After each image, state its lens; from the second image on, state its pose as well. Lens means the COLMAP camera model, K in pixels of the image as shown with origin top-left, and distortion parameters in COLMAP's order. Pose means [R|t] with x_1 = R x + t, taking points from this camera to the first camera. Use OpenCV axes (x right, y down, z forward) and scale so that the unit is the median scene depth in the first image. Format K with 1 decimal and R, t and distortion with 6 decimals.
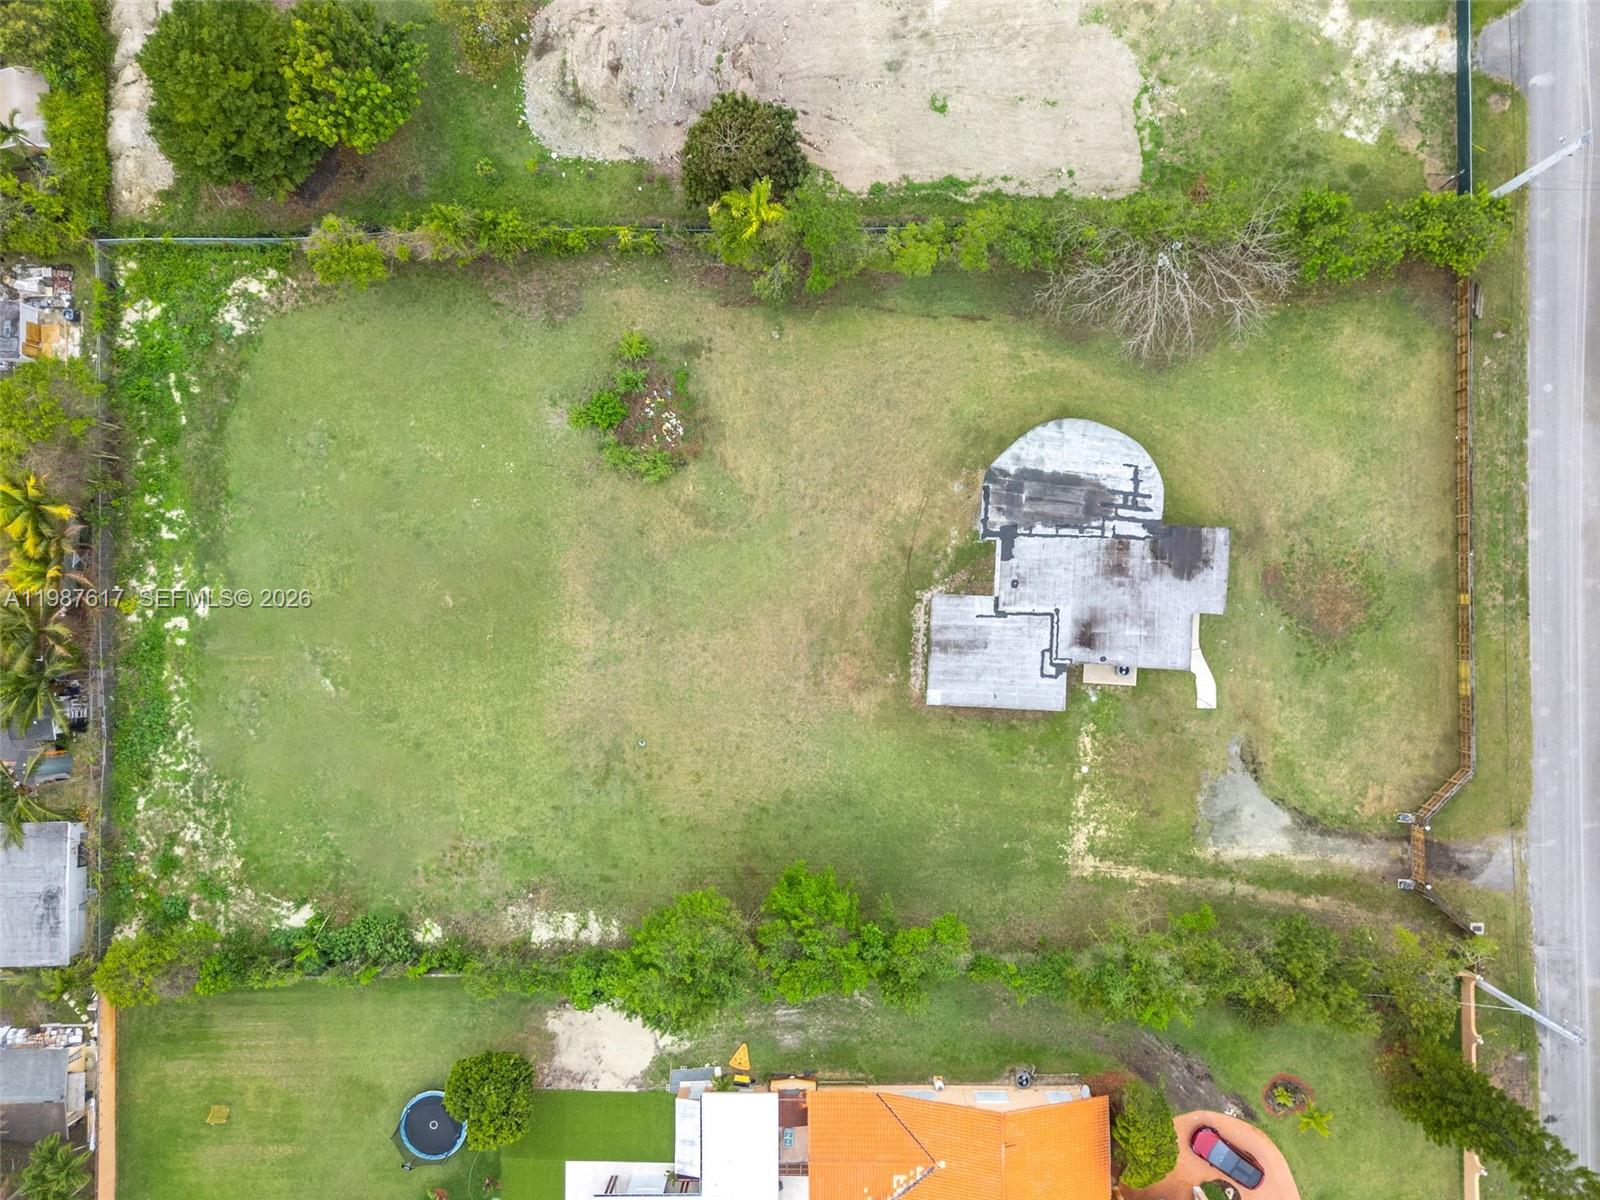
lens RADIAL K [[1176.7, 0, 790.2], [0, 1176.7, 595.5], [0, 0, 1]] dist [0.058844, -0.004646]
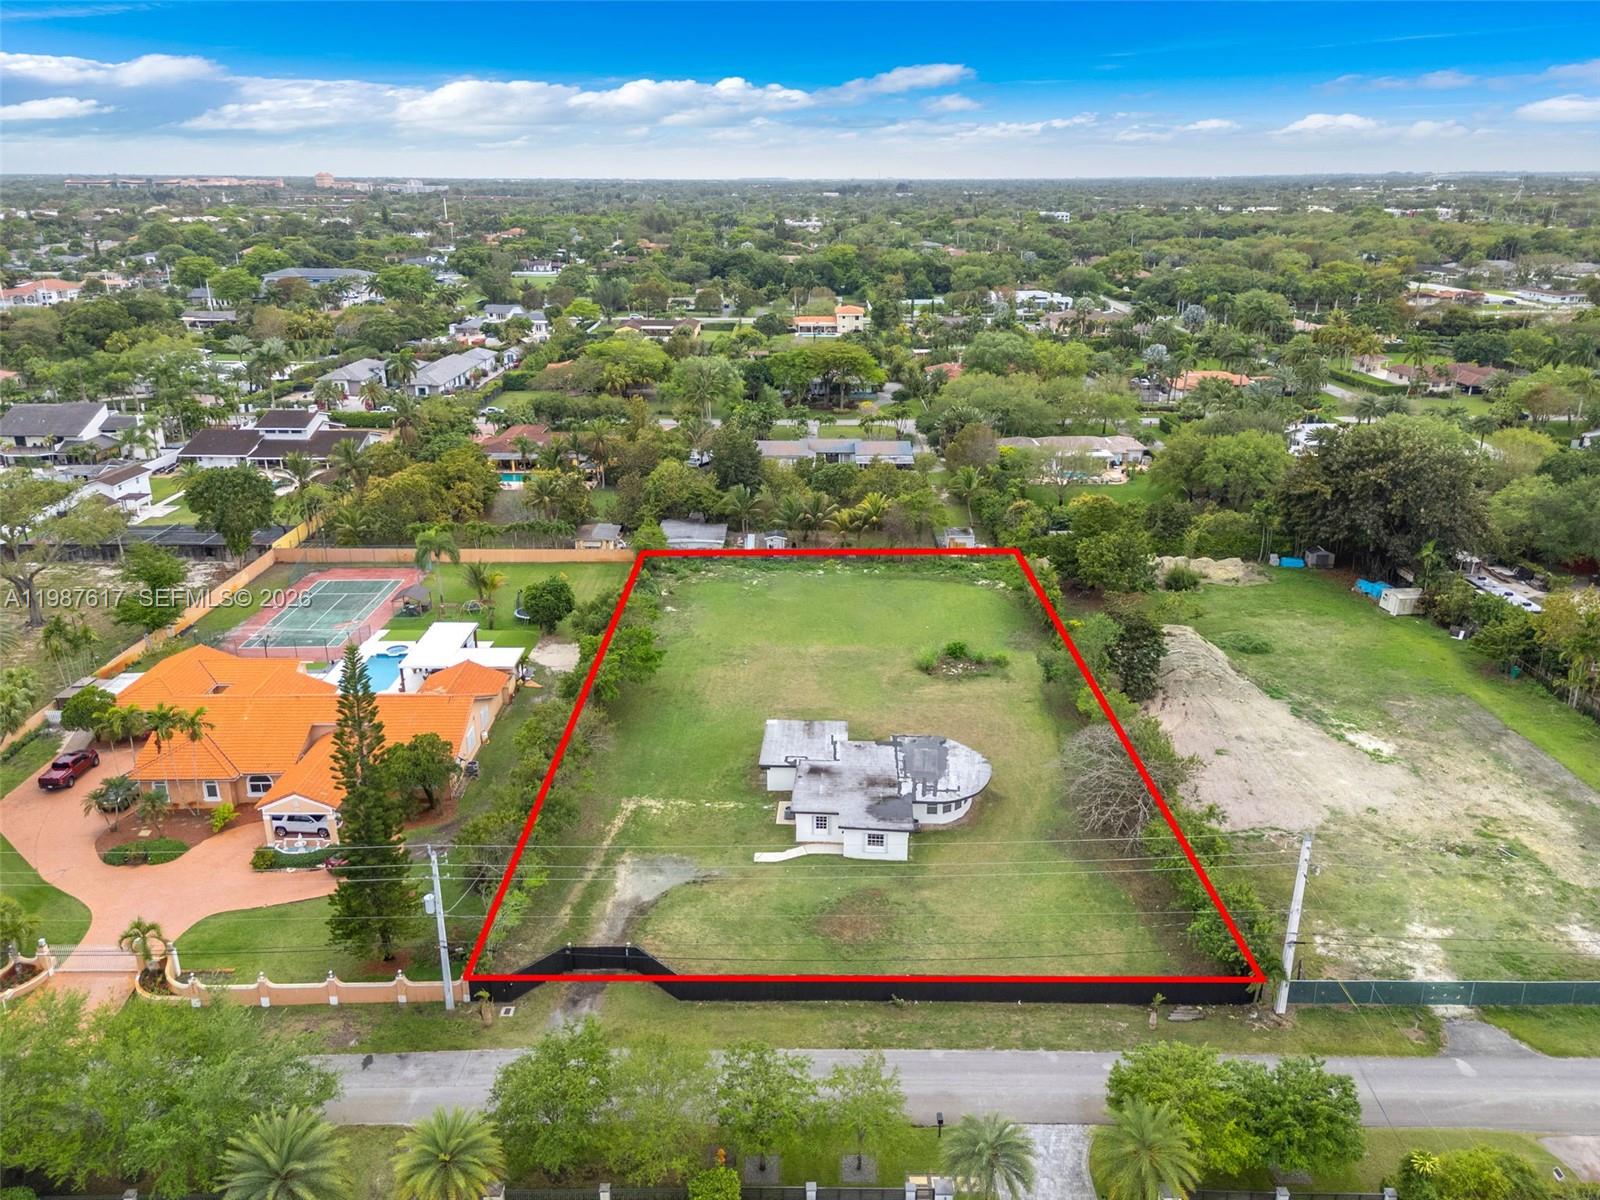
lens RADIAL K [[1176.7, 0, 790.2], [0, 1176.7, 595.5], [0, 0, 1]] dist [0.058844, -0.004646]
pose [[-0.014129, 0.351414, -0.936113, 1.315592], [-0.999849, 0.004549, 0.016799, 0.040835], [0.010162, 0.936209, 0.351297, 0.376048]]
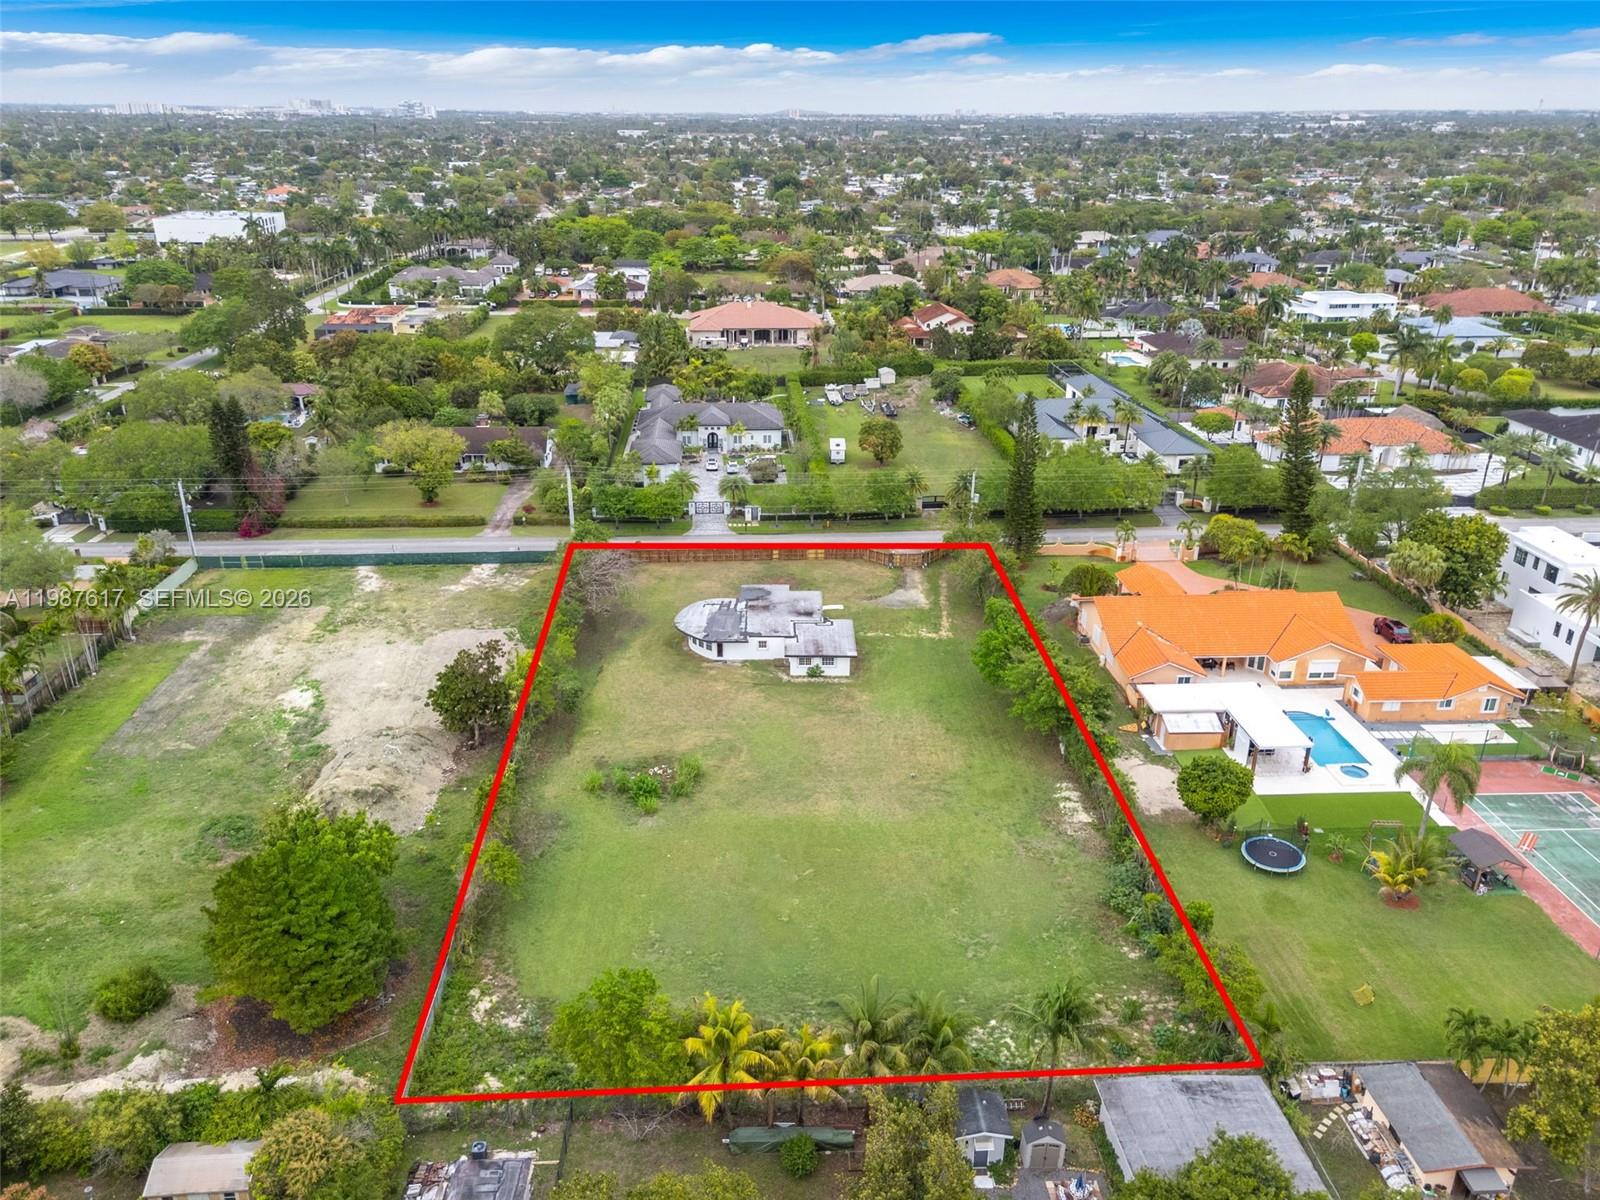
lens RADIAL K [[1176.7, 0, 790.2], [0, 1176.7, 595.5], [0, 0, 1]] dist [0.058844, -0.004646]
pose [[-0.044730, -0.360436, 0.931711, -1.234857], [0.998969, -0.008911, 0.044511, -0.059414], [-0.007741, 0.932741, 0.360463, 0.372107]]
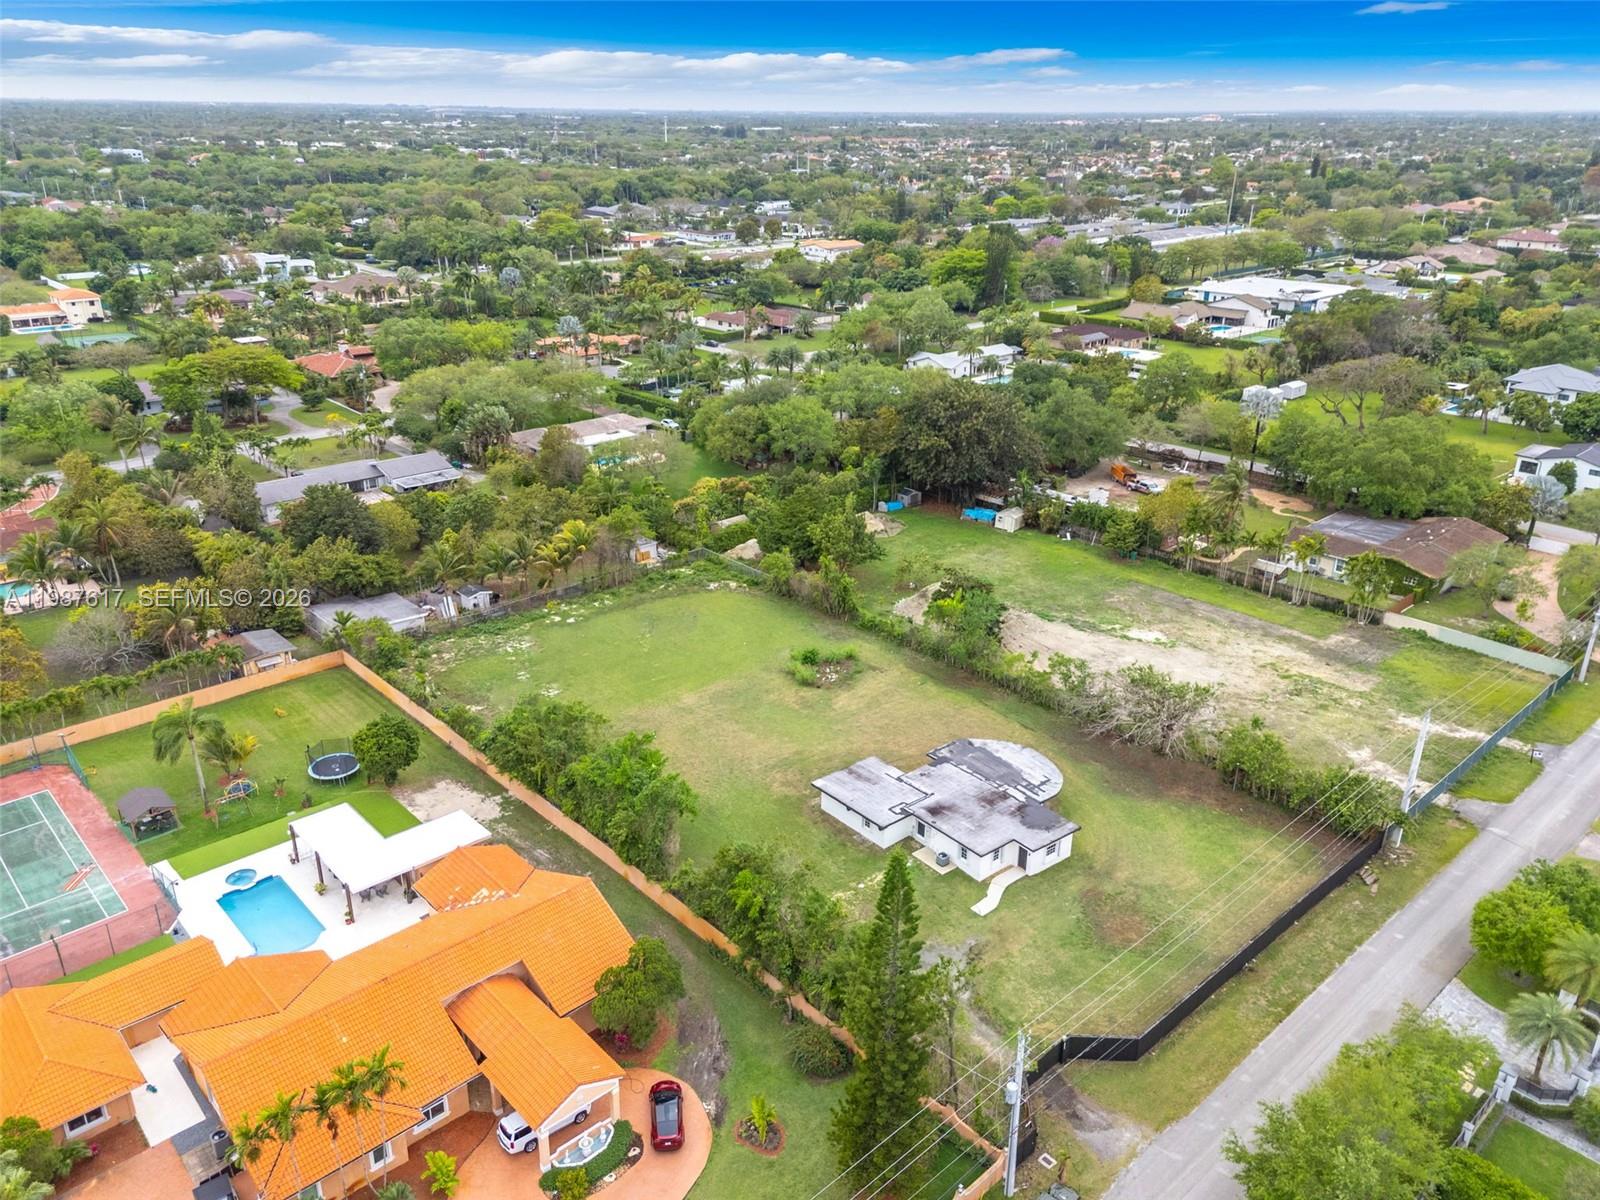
lens RADIAL K [[1176.7, 0, 790.2], [0, 1176.7, 595.5], [0, 0, 1]] dist [0.058844, -0.004646]
pose [[0.663976, 0.306112, -0.682225, 0.912765], [-0.747617, 0.254332, -0.613501, 0.844236], [-0.014289, 0.917393, 0.397725, 0.279294]]
